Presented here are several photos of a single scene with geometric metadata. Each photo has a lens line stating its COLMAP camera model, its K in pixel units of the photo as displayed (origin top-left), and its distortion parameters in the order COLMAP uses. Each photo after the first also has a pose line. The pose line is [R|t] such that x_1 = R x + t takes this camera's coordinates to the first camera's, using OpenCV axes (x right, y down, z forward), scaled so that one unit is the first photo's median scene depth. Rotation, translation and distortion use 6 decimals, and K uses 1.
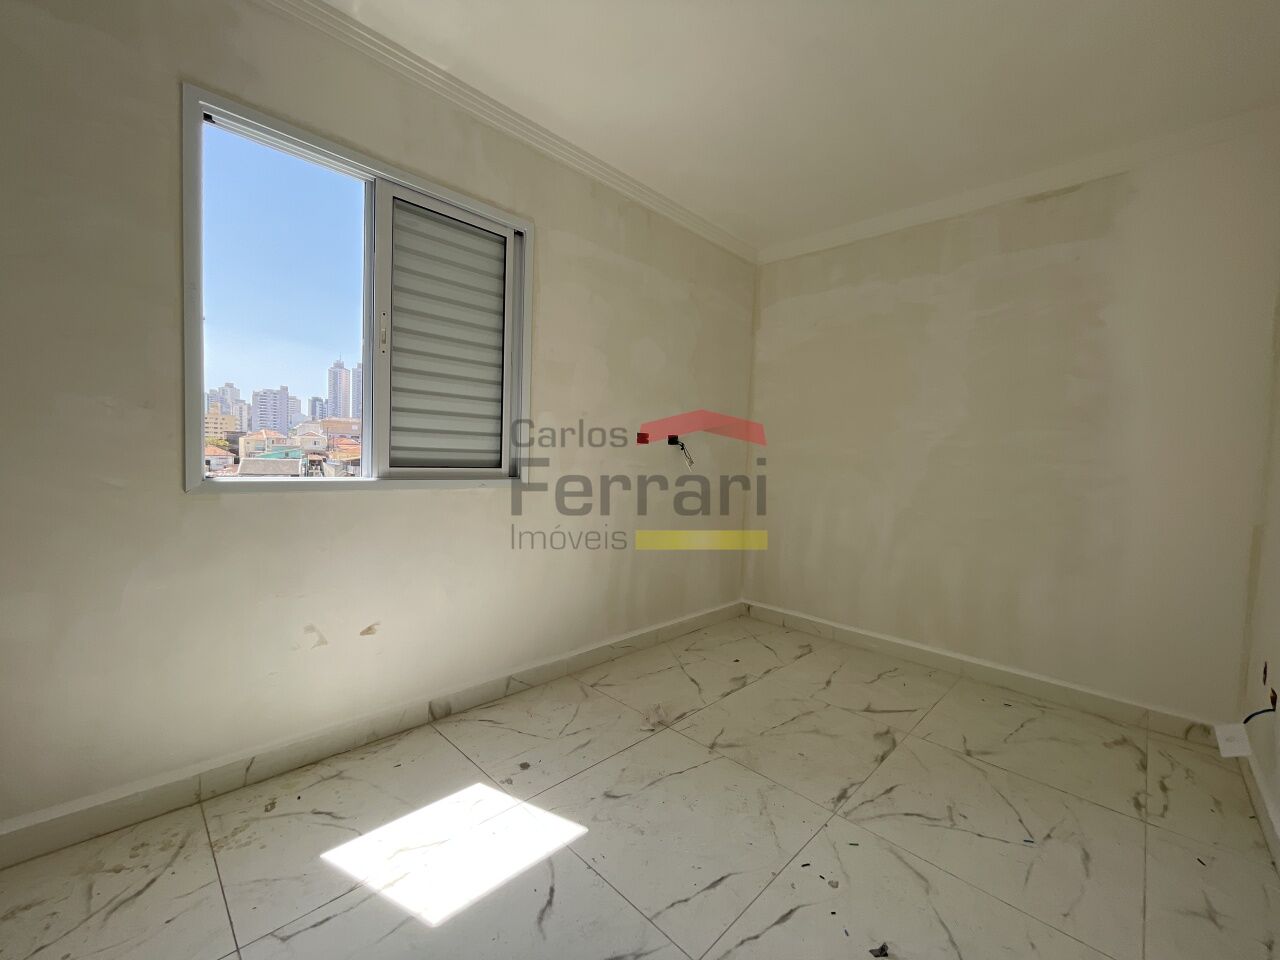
lens RADIAL K [[518.3, 0, 639.5], [0, 518.3, 477.7], [0, 0, 1]] dist [-0.006995, 0.001538]
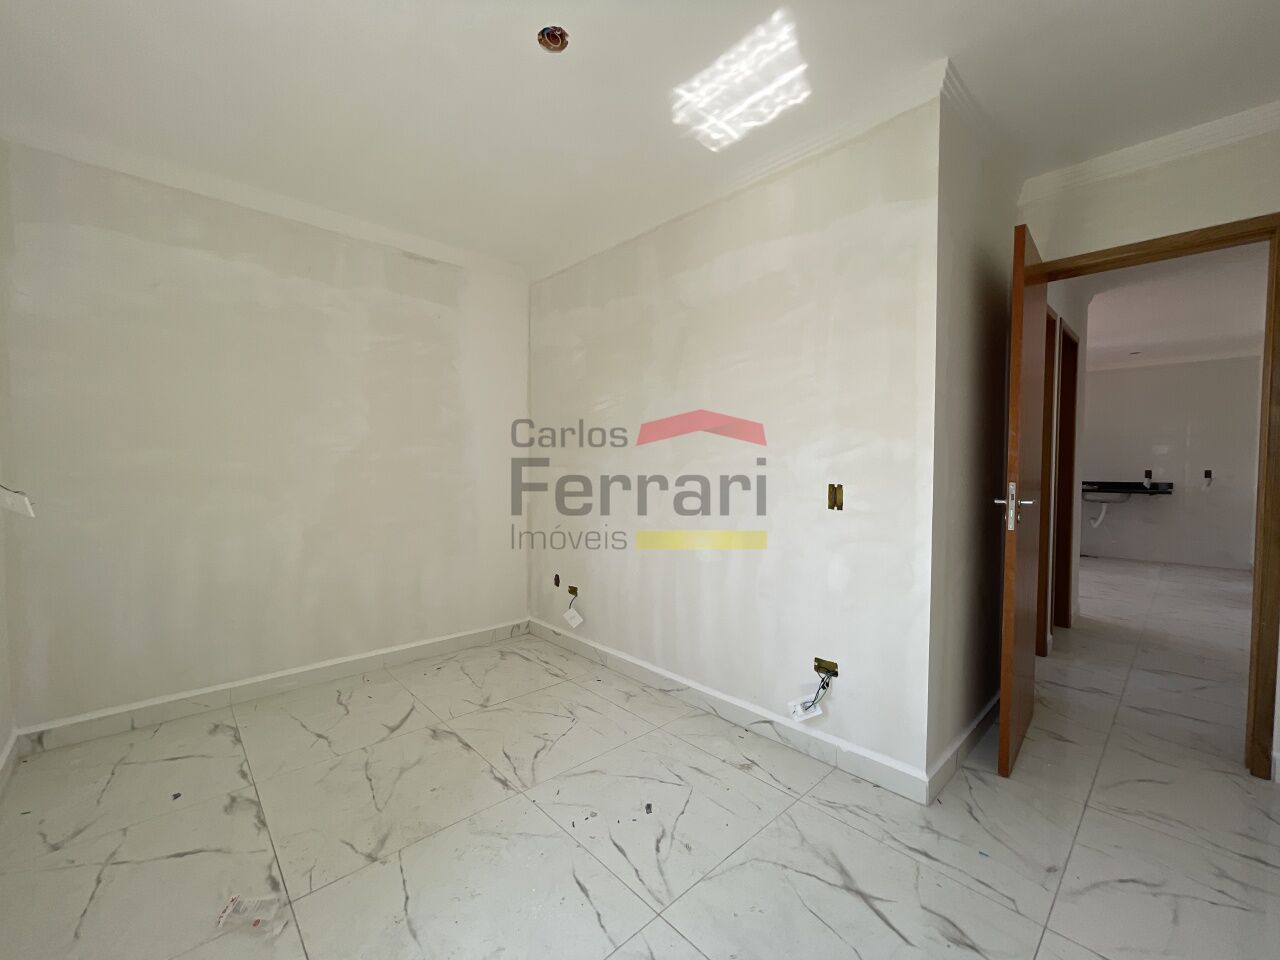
lens RADIAL K [[518.3, 0, 639.2], [0, 518.3, 479.7], [0, 0, 1]] dist [-0.006995, 0.001538]
pose [[0.044078, -0.061066, 0.997160, -0.560544], [0.037400, 0.997531, 0.059435, -0.080919], [-0.998328, 0.034674, 0.046253, 0.517442]]
